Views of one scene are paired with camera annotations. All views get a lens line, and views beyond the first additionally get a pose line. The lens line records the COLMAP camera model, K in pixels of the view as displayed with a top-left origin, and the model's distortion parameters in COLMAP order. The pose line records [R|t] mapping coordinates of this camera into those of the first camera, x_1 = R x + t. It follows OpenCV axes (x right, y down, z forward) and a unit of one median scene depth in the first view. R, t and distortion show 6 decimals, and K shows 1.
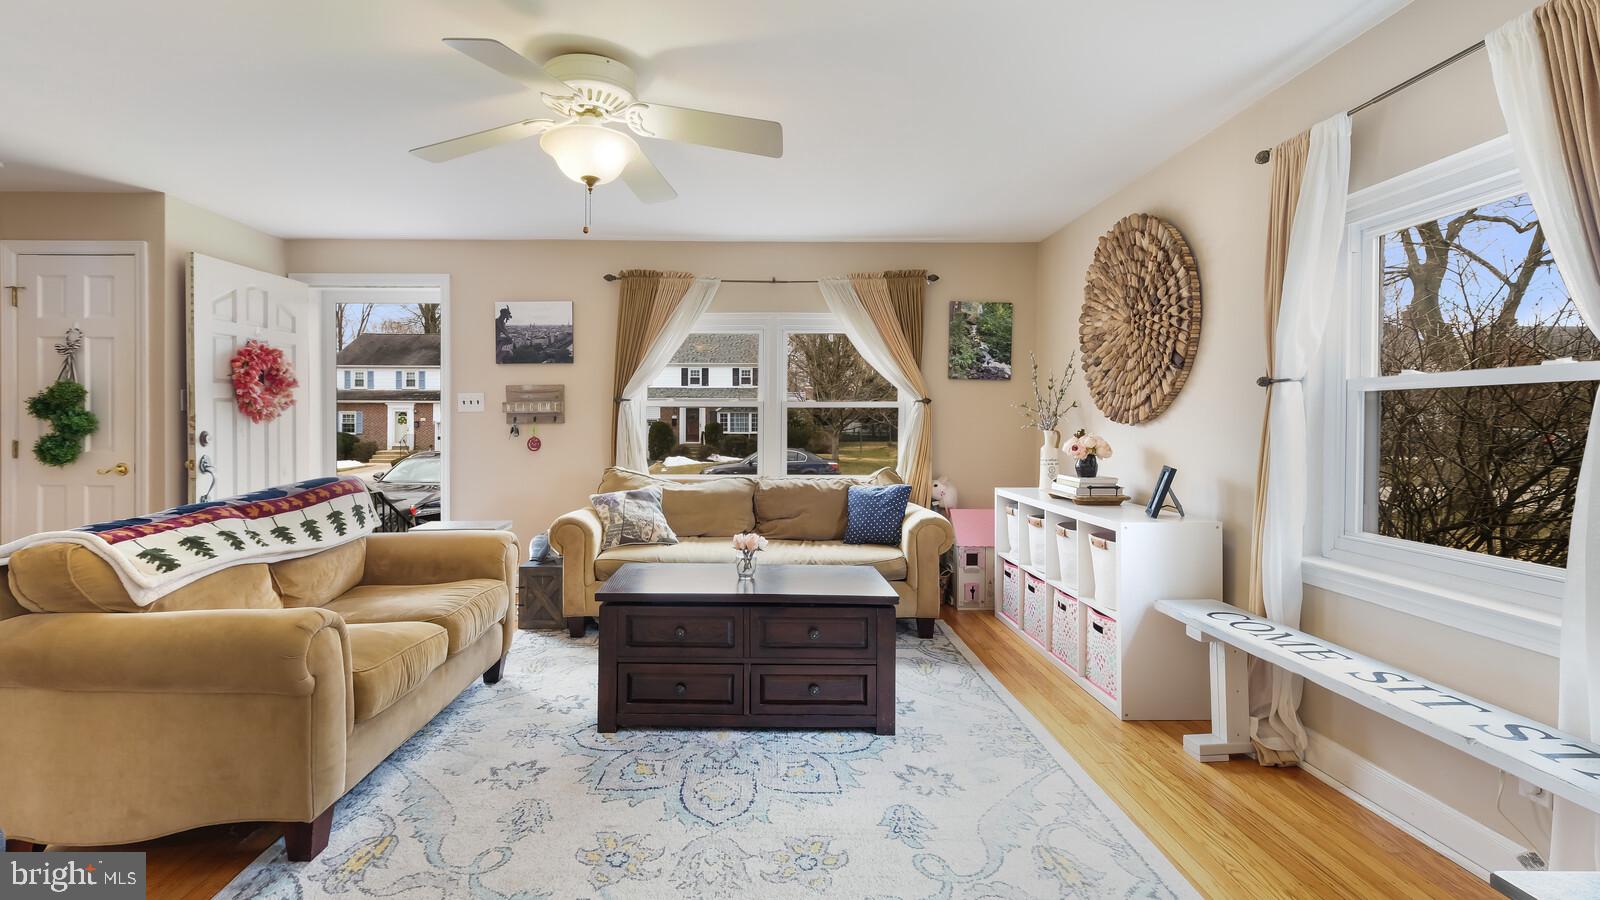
lens RADIAL K [[709.4, 0, 765.7], [0, 709.4, 429.6], [0, 0, 1]] dist [0.006910, -0.000511]
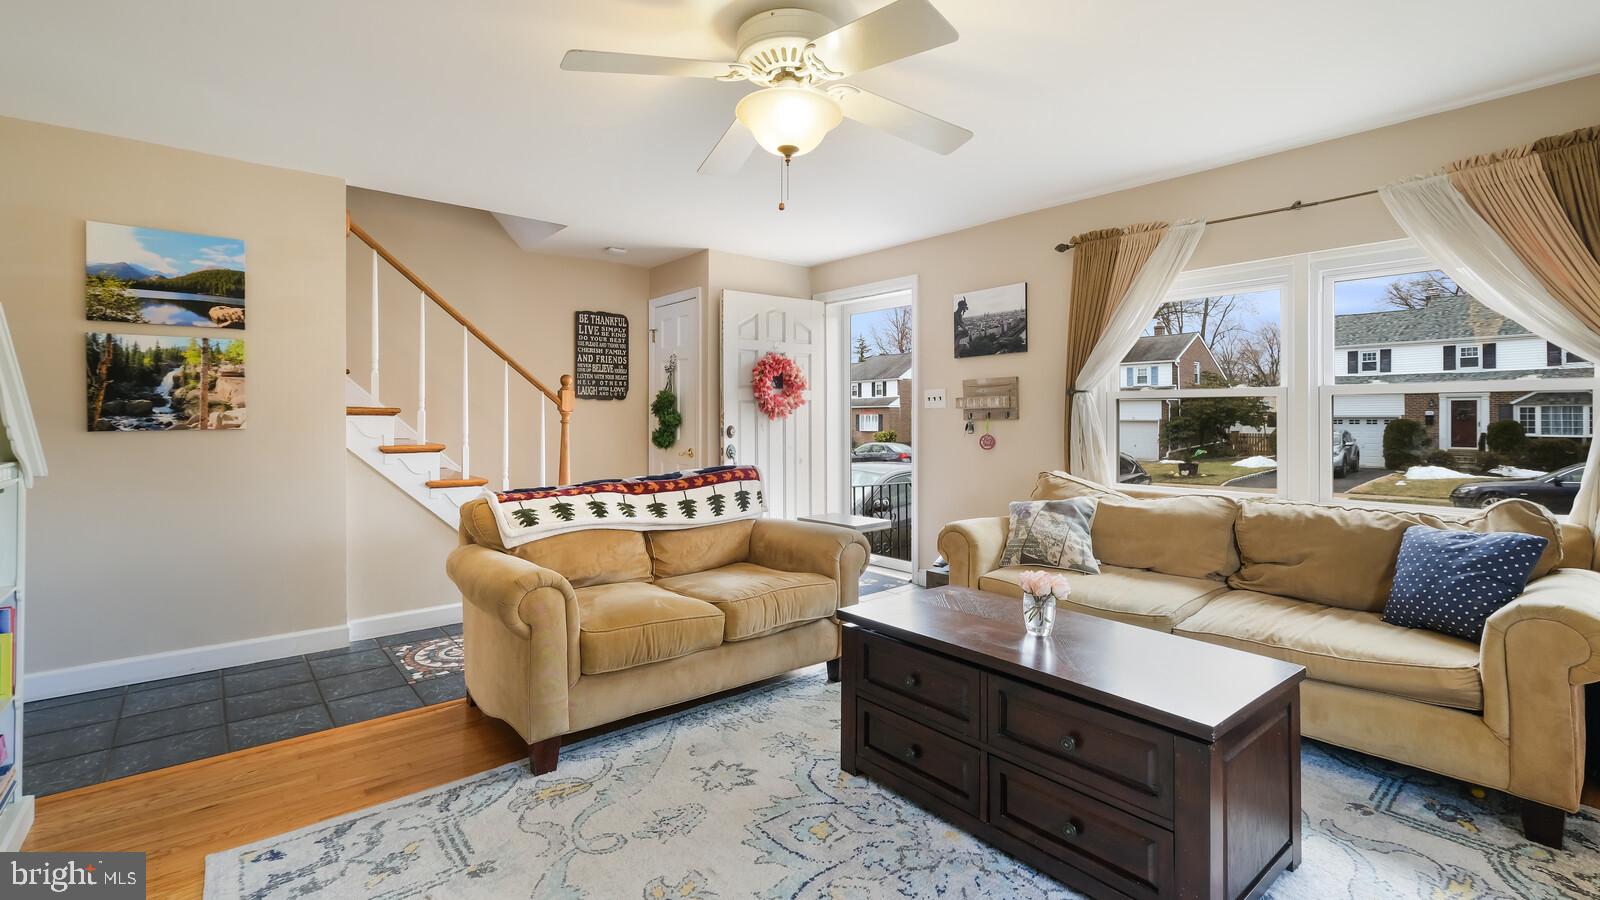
lens RADIAL K [[709.4, 0, 803.4], [0, 709.4, 418.1], [0, 0, 1]] dist [0.006910, -0.000511]
pose [[0.641479, -0.003003, -0.767135, 0.275733], [-0.007328, 0.999923, -0.010043, 0.000036], [0.767106, 0.012064, 0.641407, 0.262035]]
